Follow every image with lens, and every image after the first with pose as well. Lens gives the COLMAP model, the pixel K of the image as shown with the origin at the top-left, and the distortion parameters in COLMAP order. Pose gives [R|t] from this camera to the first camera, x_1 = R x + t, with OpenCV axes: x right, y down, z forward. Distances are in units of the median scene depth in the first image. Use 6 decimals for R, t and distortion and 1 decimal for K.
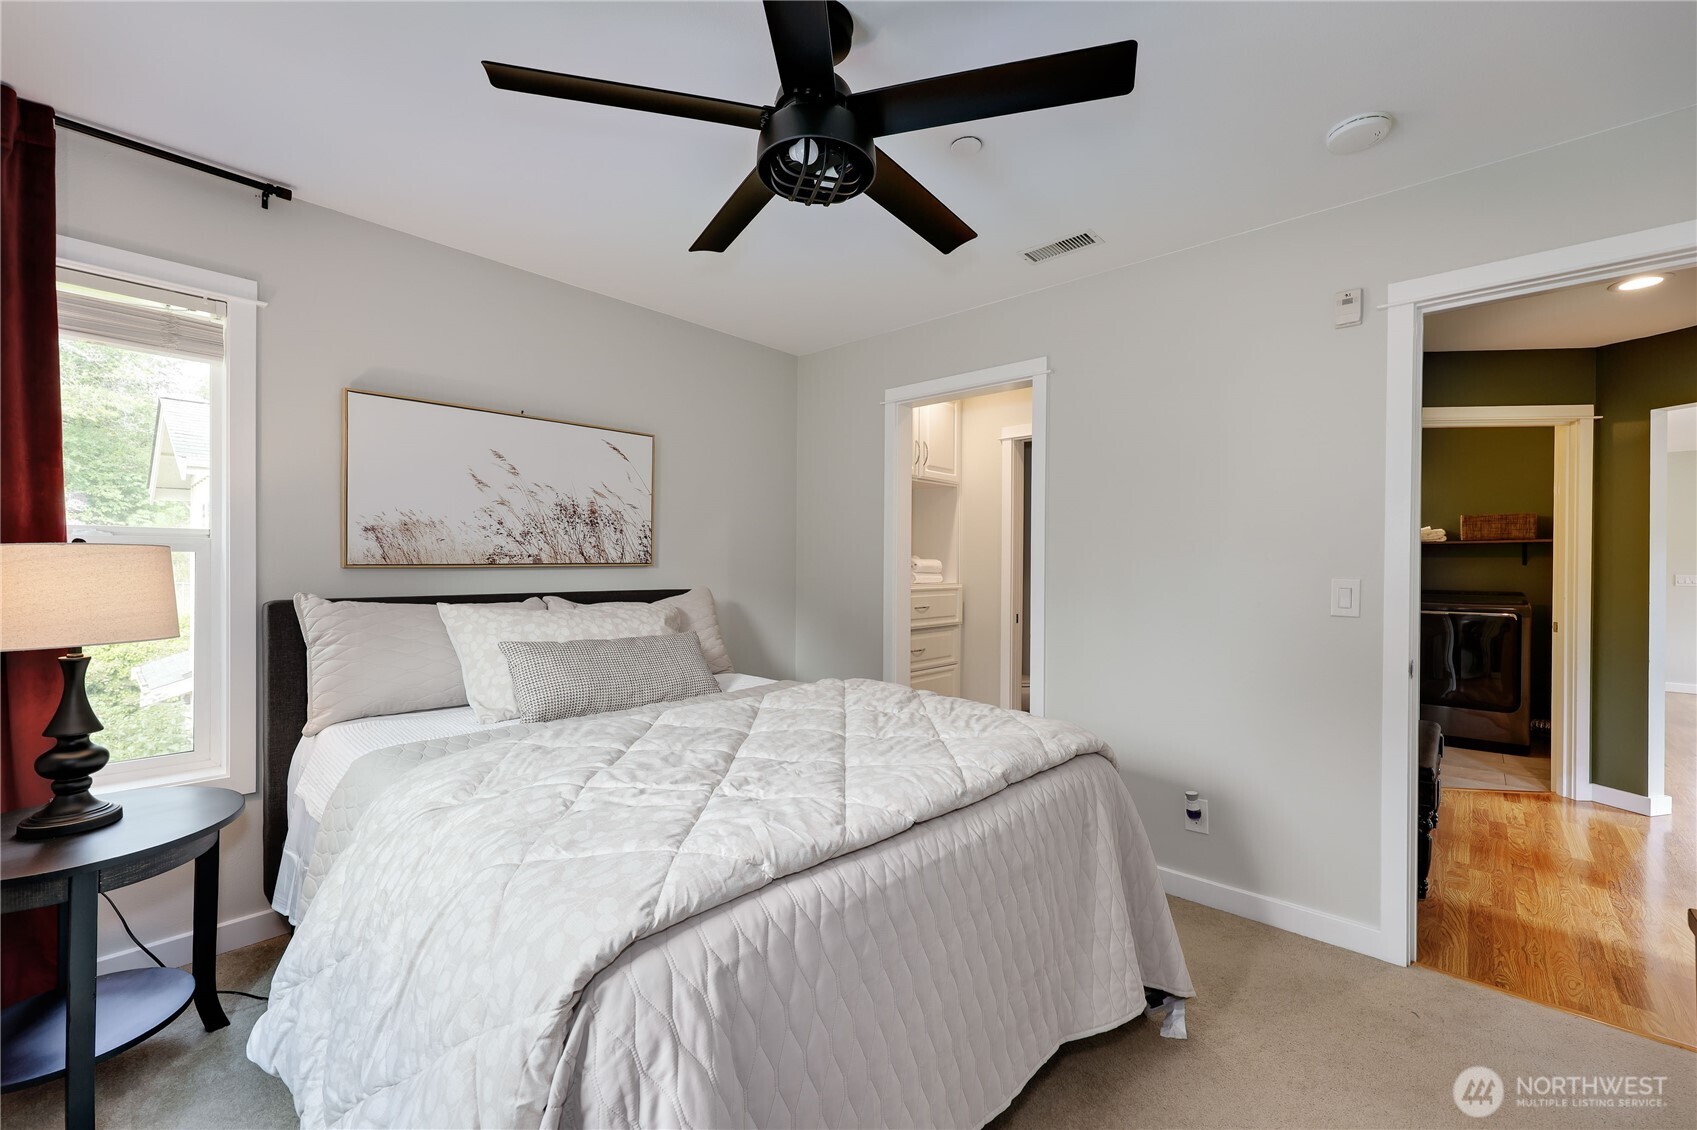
lens RADIAL K [[681.6, 0, 854.7], [0, 681.6, 568.3], [0, 0, 1]] dist [0.001178, 0.000021]
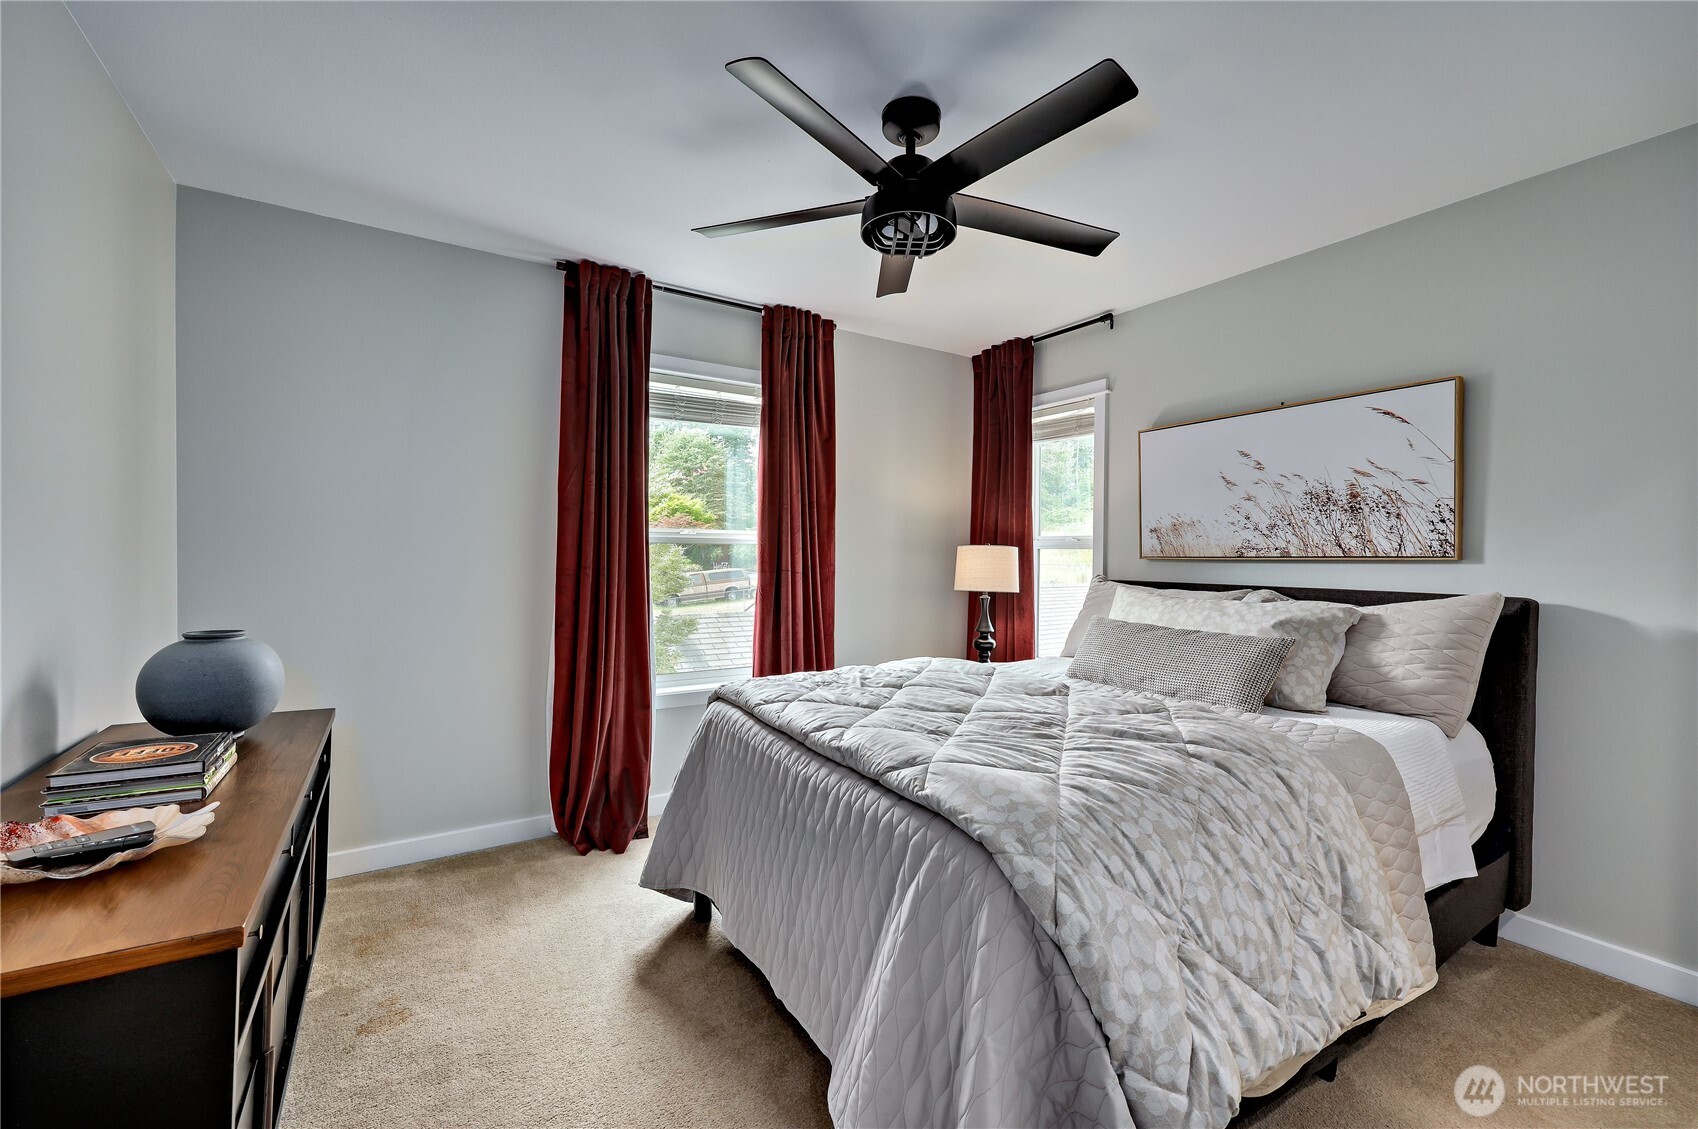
lens RADIAL K [[682.0, 0, 853.3], [0, 682.0, 553.3], [0, 0, 1]] dist [0.001178, 0.000021]
pose [[-0.250909, -0.011802, -0.967939, 0.621165], [-0.020211, 0.999772, -0.006951, 0.007084], [0.967800, 0.017819, -0.251090, 0.650931]]
